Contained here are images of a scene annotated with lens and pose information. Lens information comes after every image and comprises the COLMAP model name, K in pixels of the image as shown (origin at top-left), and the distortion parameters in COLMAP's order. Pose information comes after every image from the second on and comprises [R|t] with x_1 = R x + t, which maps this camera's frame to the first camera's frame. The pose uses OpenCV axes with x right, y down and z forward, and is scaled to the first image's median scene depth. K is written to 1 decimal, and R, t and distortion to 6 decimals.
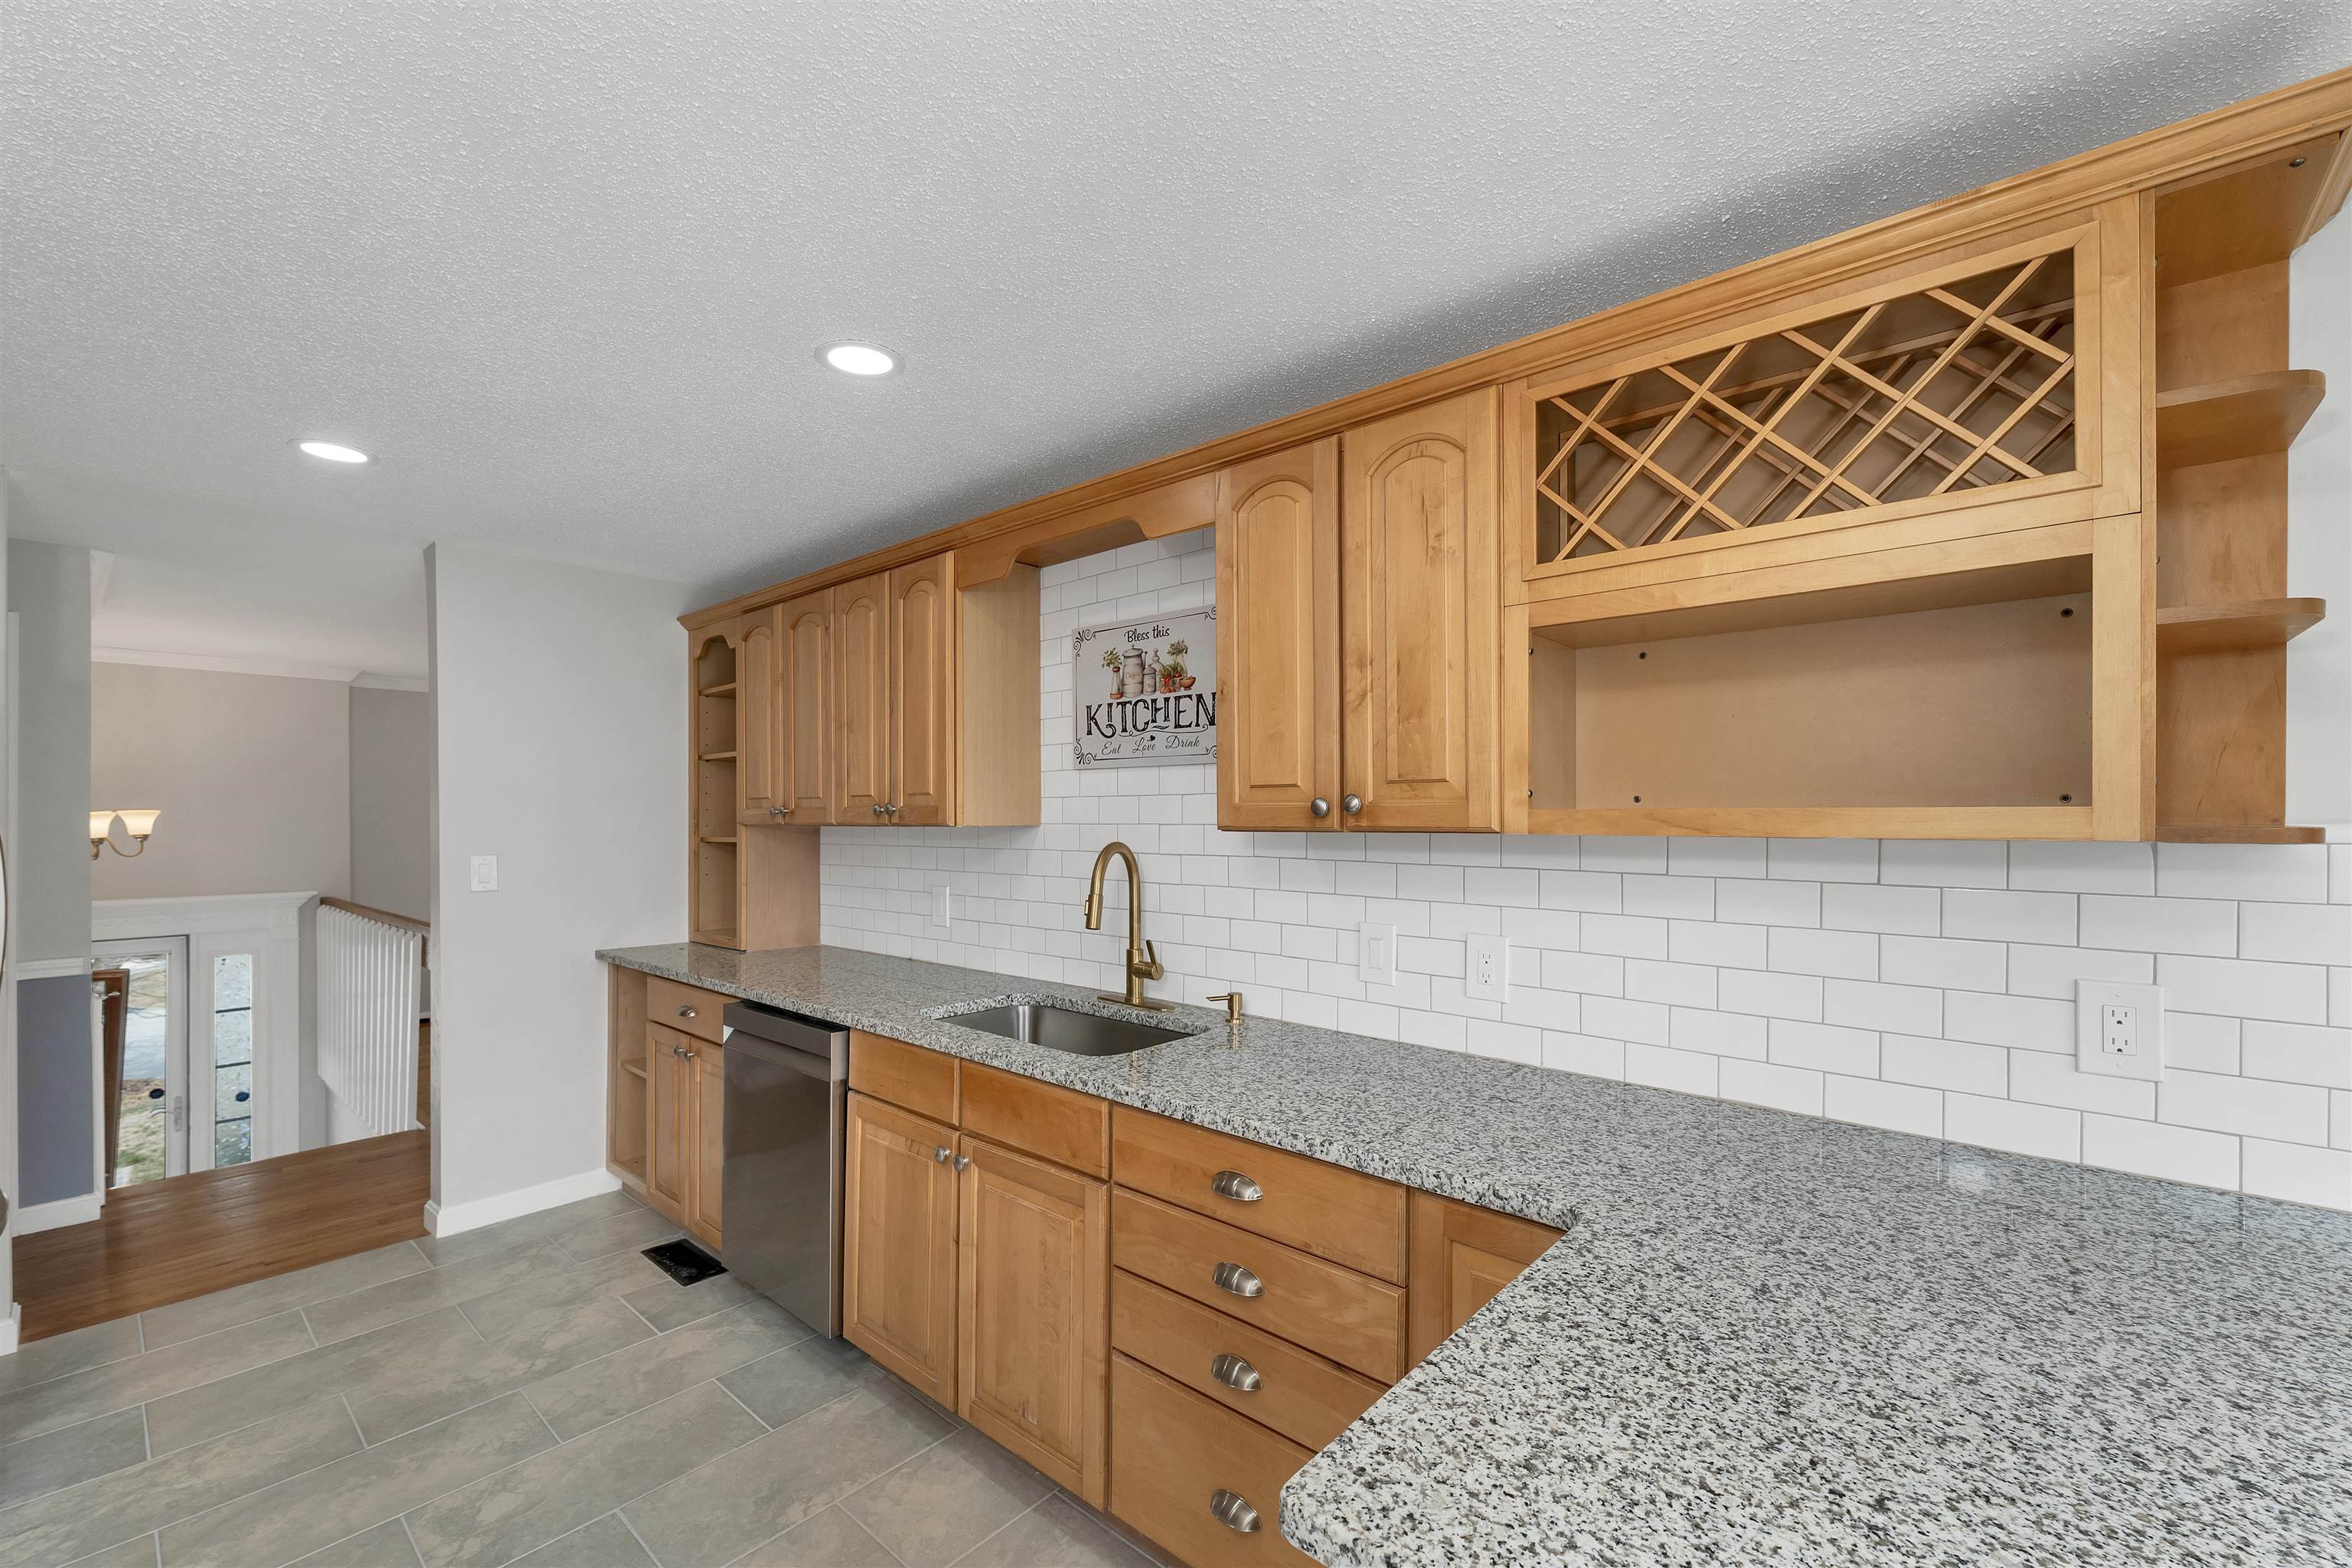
lens RADIAL K [[970.8, 0, 1167.5], [0, 970.8, 810.4], [0, 0, 1]] dist [0.000294, -0.000195]
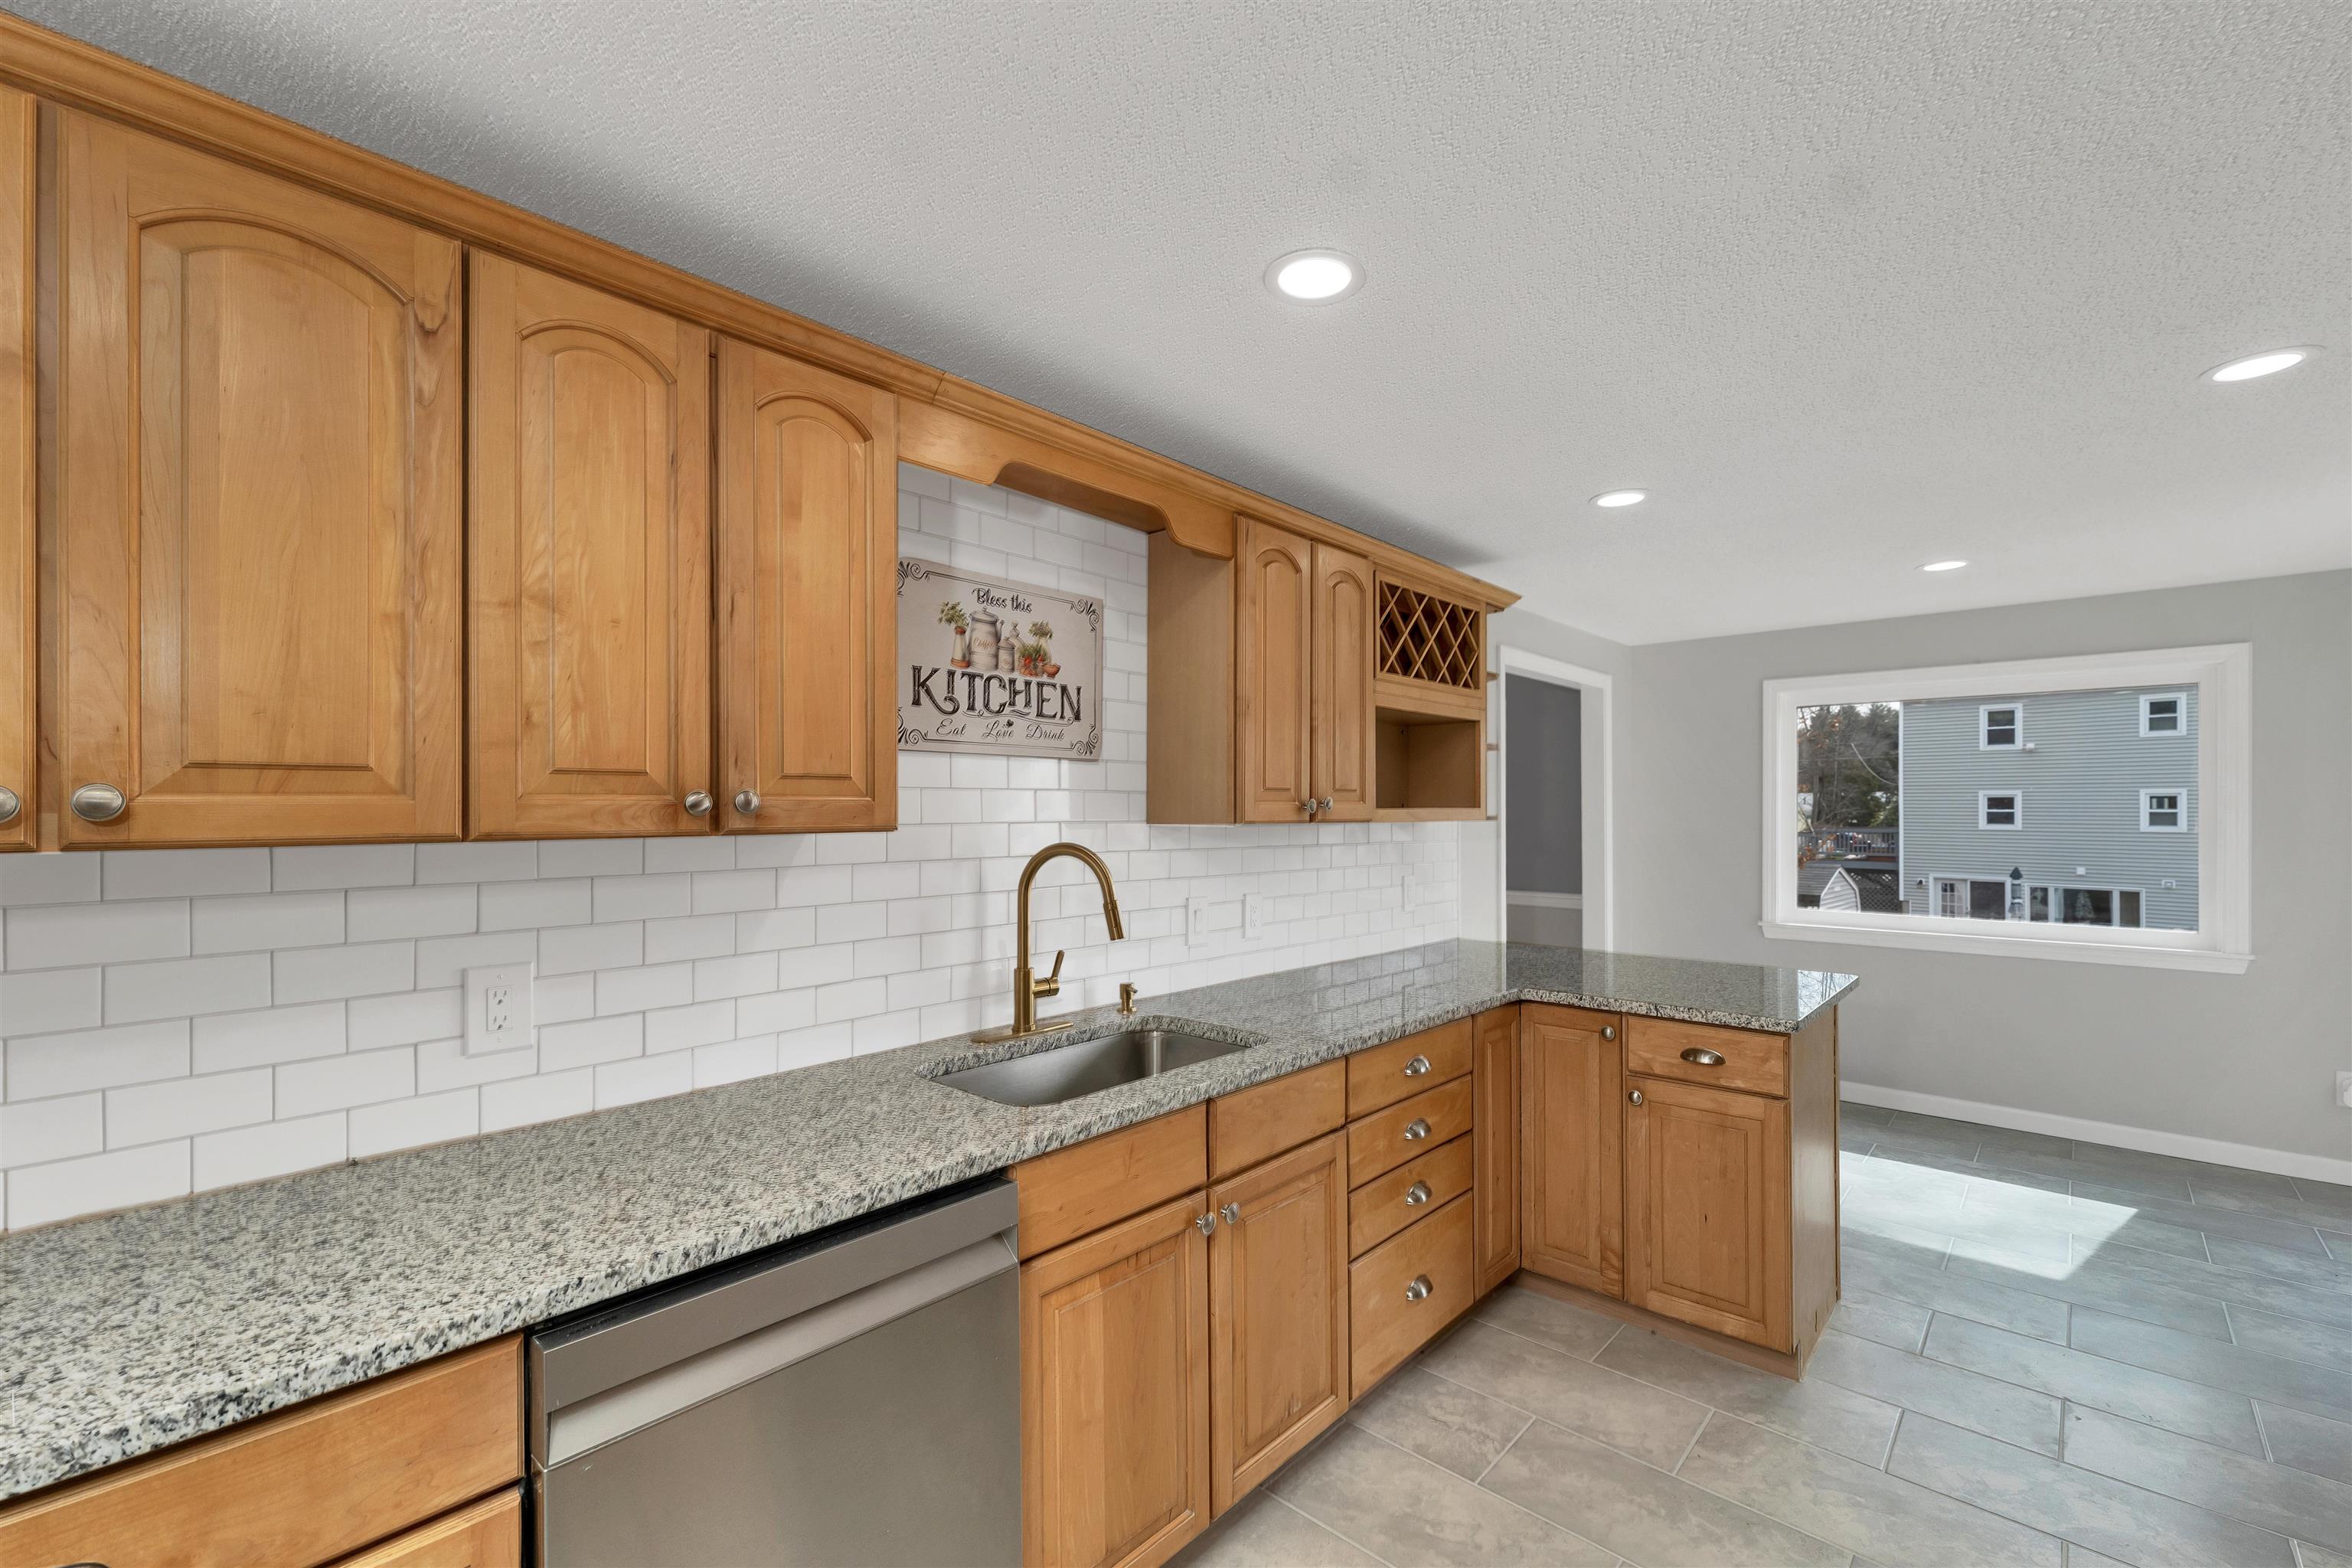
lens RADIAL K [[970.8, 0, 1167.5], [0, 970.8, 810.4], [0, 0, 1]] dist [0.000294, -0.000195]
pose [[0.024462, 0.002980, 0.999696, -0.886553], [-0.004966, 0.999984, -0.002859, 0.004525], [-0.999688, -0.004894, 0.024476, 0.847956]]
